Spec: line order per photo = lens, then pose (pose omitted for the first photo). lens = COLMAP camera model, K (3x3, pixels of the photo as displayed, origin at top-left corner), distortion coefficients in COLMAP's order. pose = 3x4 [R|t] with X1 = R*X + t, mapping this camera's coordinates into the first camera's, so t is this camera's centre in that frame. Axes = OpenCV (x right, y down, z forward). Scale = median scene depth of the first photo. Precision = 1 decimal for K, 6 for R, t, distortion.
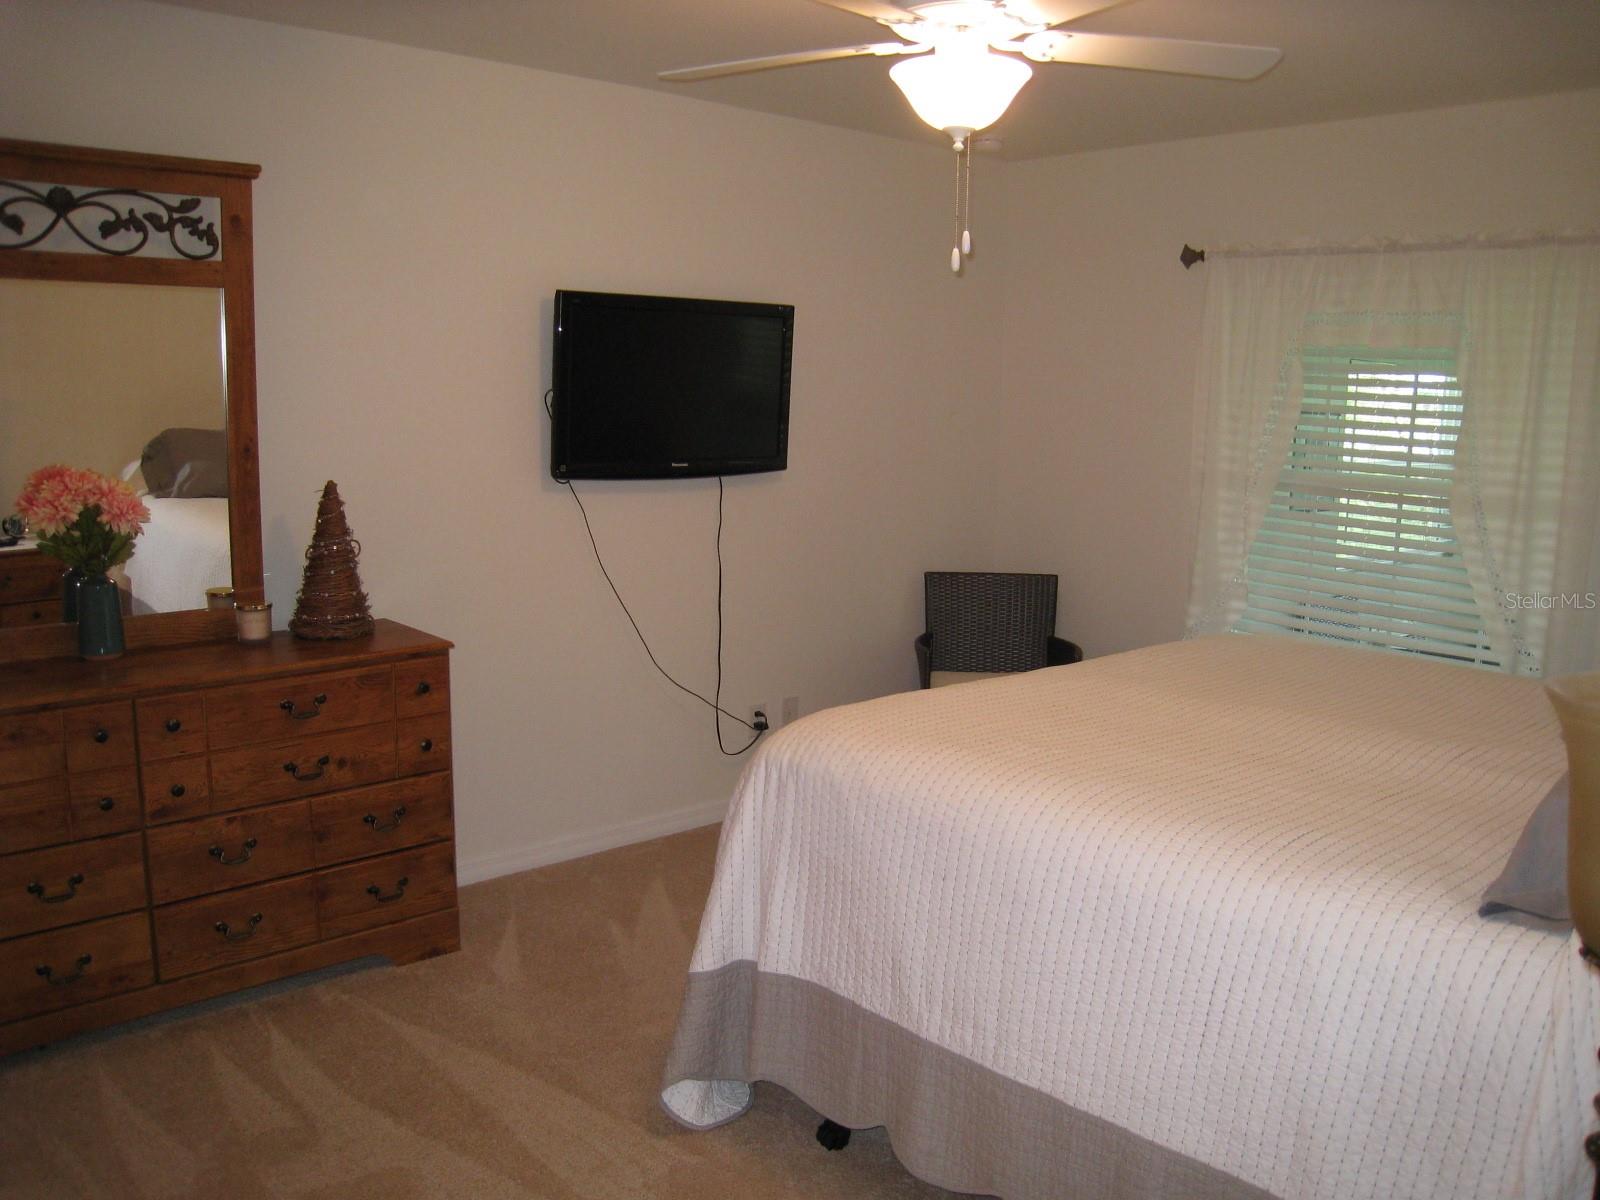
lens RADIAL K [[1301.1, 0, 811.4], [0, 1301.1, 602.3], [0, 0, 1]] dist [-0.166496, 0.104170]
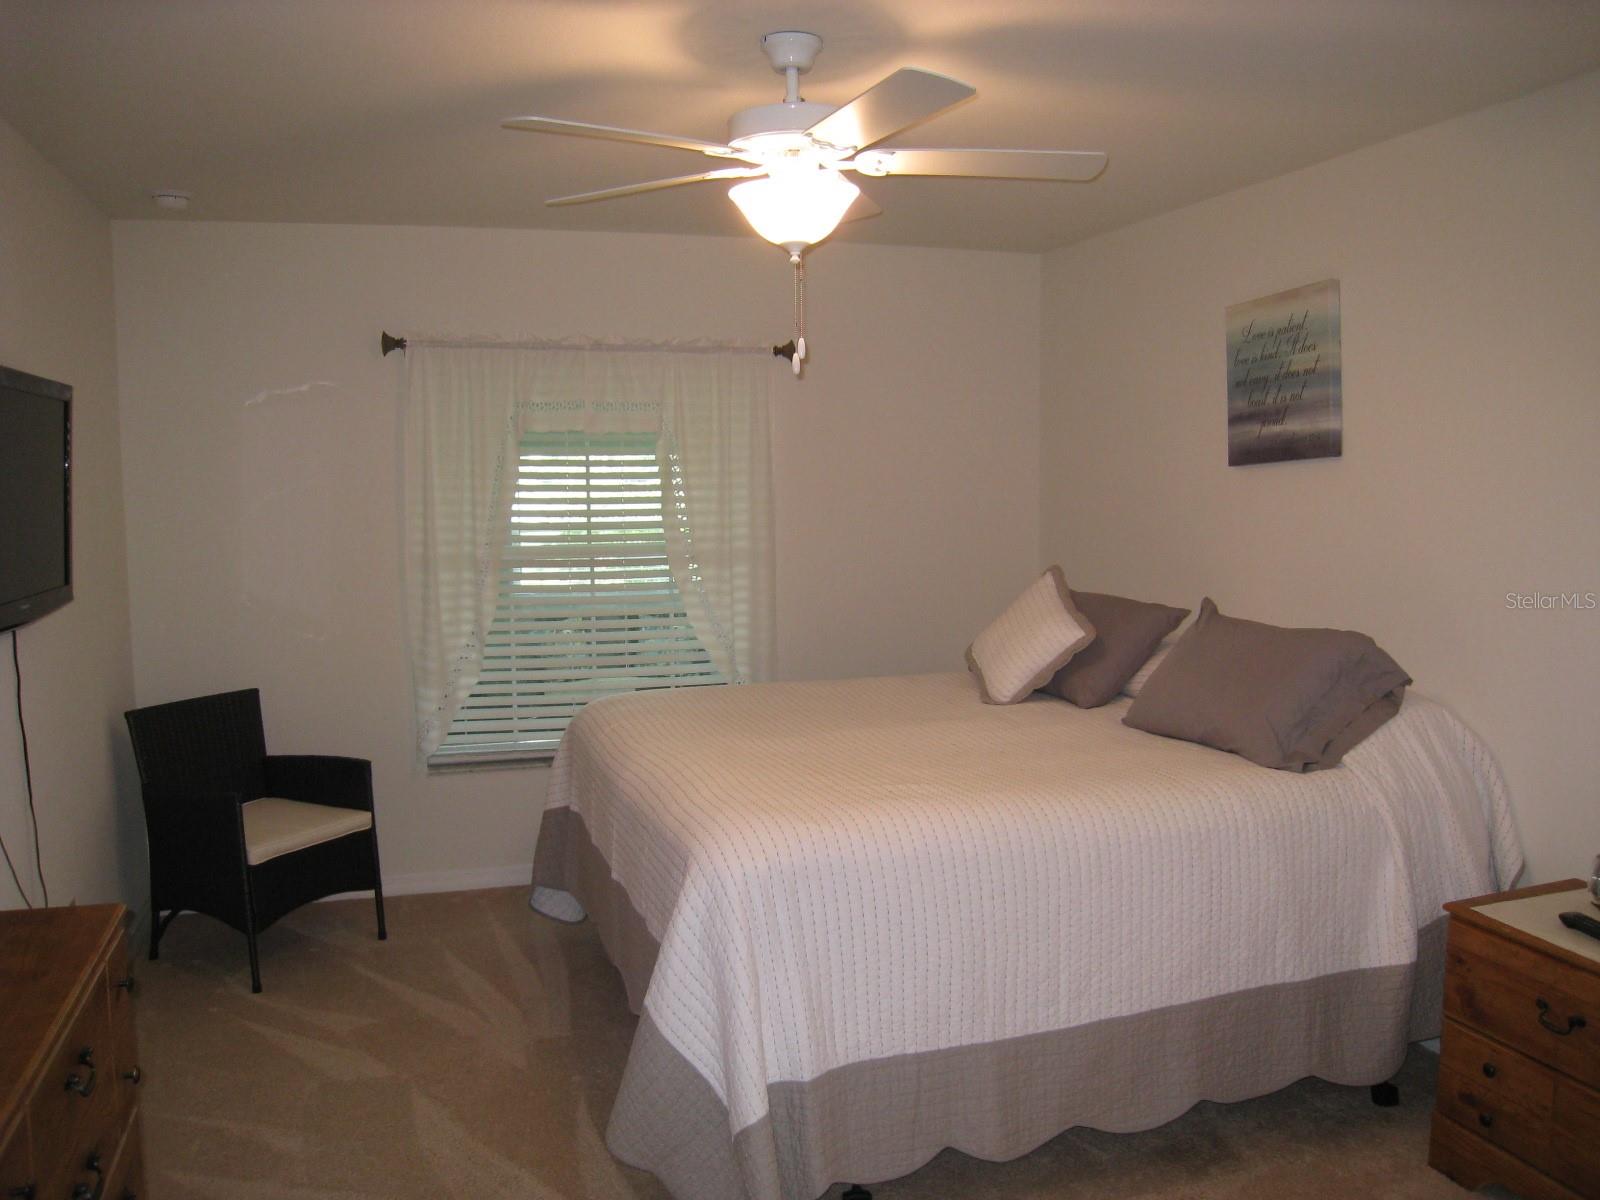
lens RADIAL K [[1301.1, 0, 811.4], [0, 1301.1, 602.3], [0, 0, 1]] dist [-0.166496, 0.104170]
pose [[0.413075, -0.109962, 0.904034, -0.723833], [0.162979, 0.985584, 0.045413, -0.093851], [-0.895995, 0.128580, 0.425042, 0.449207]]
